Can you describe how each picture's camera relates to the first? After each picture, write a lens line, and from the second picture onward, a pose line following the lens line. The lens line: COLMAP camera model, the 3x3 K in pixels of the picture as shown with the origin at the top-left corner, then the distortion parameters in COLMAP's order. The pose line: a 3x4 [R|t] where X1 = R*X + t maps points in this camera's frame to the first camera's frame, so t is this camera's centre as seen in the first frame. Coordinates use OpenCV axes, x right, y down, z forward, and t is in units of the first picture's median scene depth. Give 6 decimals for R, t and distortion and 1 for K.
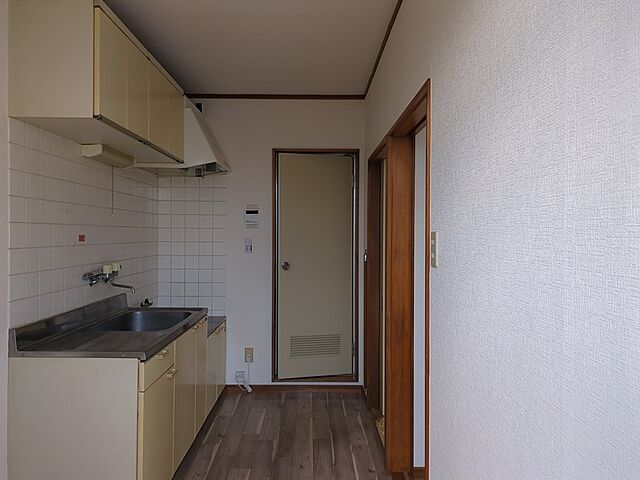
lens RADIAL K [[481.8, 0, 310.9], [0, 481.8, 240.0], [0, 0, 1]] dist [0.013228, -0.000937]
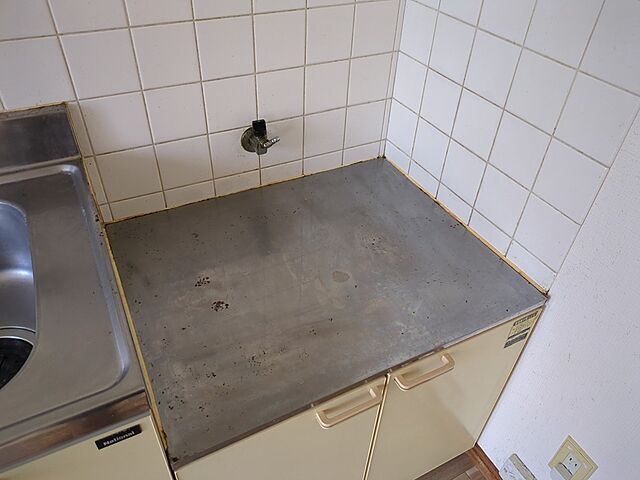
lens RADIAL K [[481.8, 0, 310.9], [0, 481.8, 240.0], [0, 0, 1]] dist [0.013228, -0.000937]
pose [[0.460426, 0.583300, -0.669155, -0.102629], [-0.041132, 0.767018, 0.640305, -0.004723], [0.886745, -0.267289, 0.377147, 0.956963]]
